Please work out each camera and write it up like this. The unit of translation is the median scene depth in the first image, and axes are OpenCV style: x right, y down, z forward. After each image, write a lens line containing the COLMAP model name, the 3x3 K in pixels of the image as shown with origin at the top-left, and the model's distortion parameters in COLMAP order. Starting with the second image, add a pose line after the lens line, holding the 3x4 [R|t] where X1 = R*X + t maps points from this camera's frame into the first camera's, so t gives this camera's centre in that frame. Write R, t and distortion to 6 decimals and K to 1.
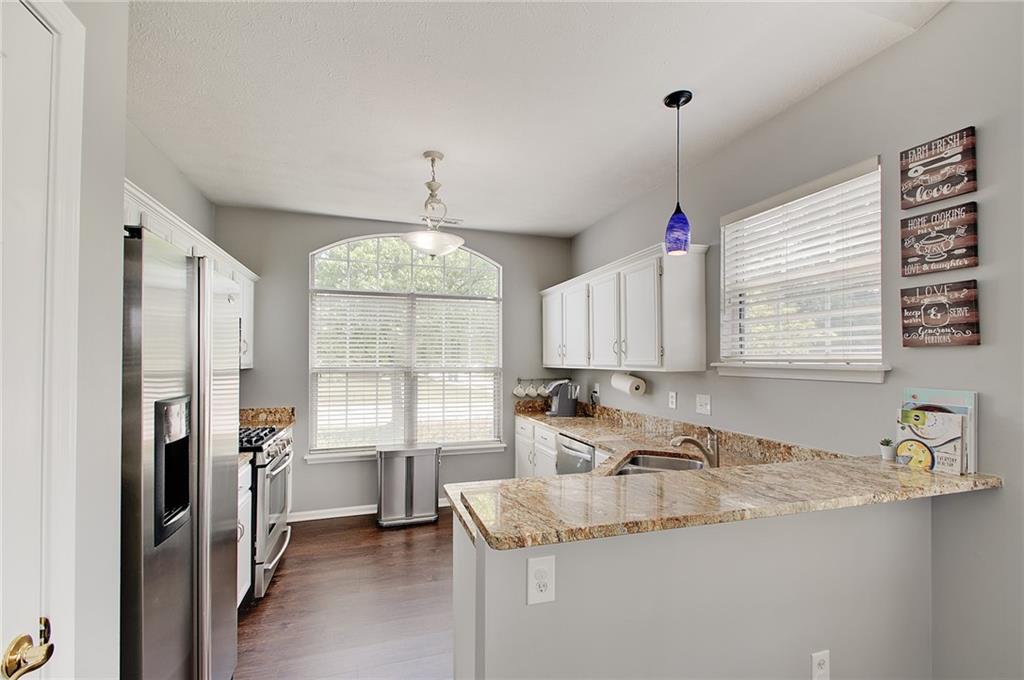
lens RADIAL K [[449.8, 0, 510.7], [0, 449.8, 352.7], [0, 0, 1]] dist [0.022857, -0.015692]
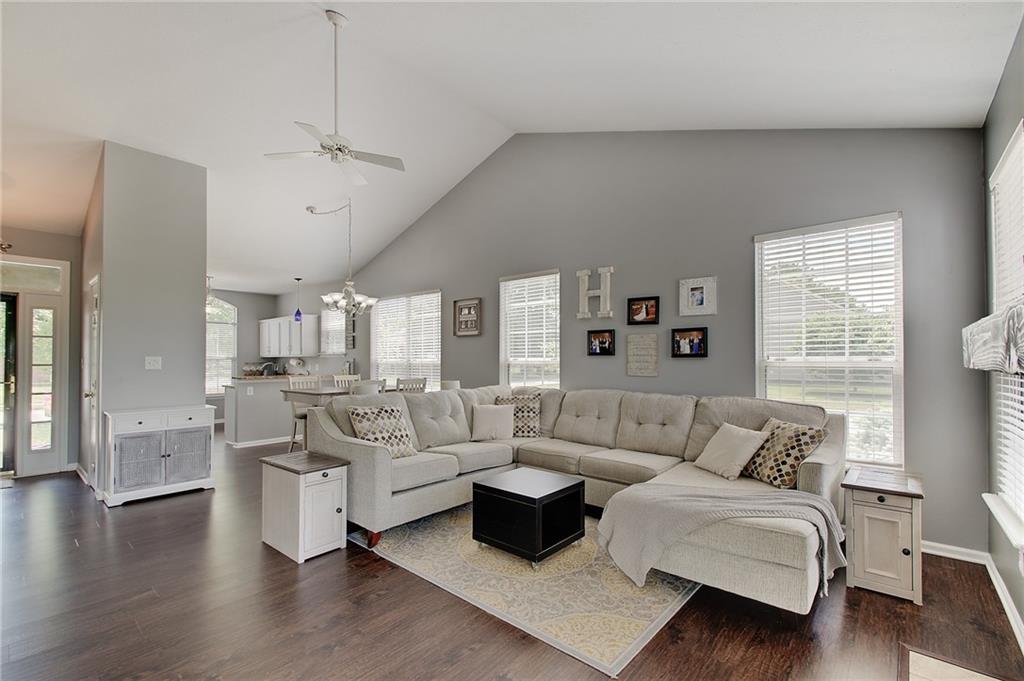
lens RADIAL K [[442.8, 0, 510.1], [0, 442.8, 354.5], [0, 0, 1]] dist [0.033067, -0.023105]
pose [[0.853041, 0.004217, 0.521827, -0.030212], [-0.005444, 0.999985, 0.000819, 0.019414], [-0.521816, -0.003539, 0.853051, -2.234100]]
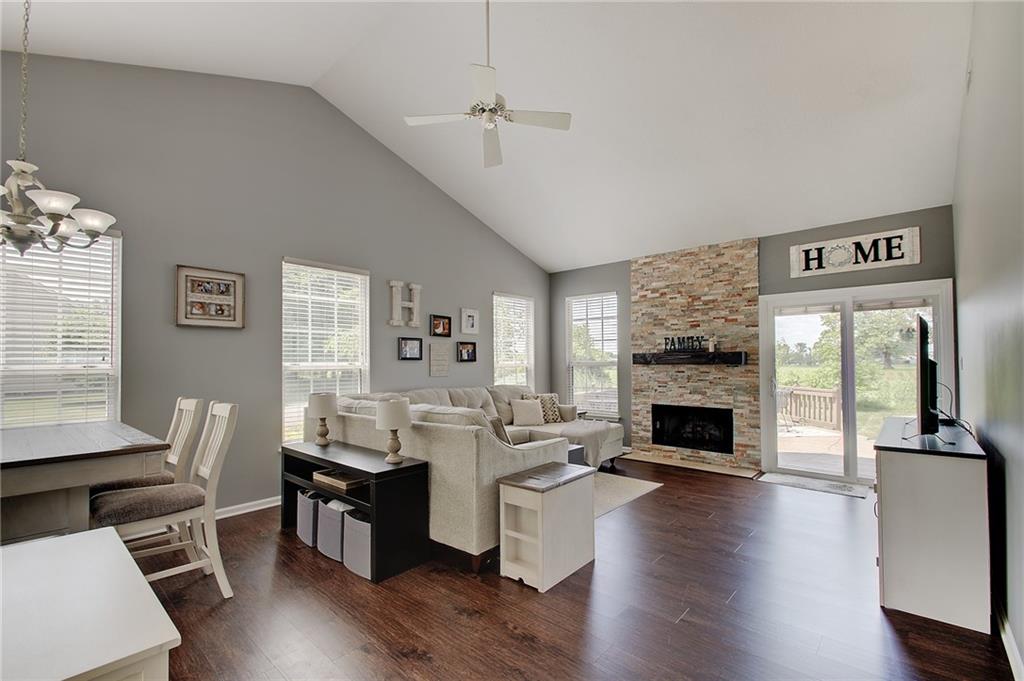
lens RADIAL K [[442.8, 0, 510.1], [0, 442.8, 354.5], [0, 0, 1]] dist [0.033067, -0.023105]
pose [[-0.508271, 0.016222, 0.861044, -0.679327], [-0.007806, 0.999695, -0.023442, 0.038112], [-0.861162, -0.018636, -0.507989, -0.490215]]
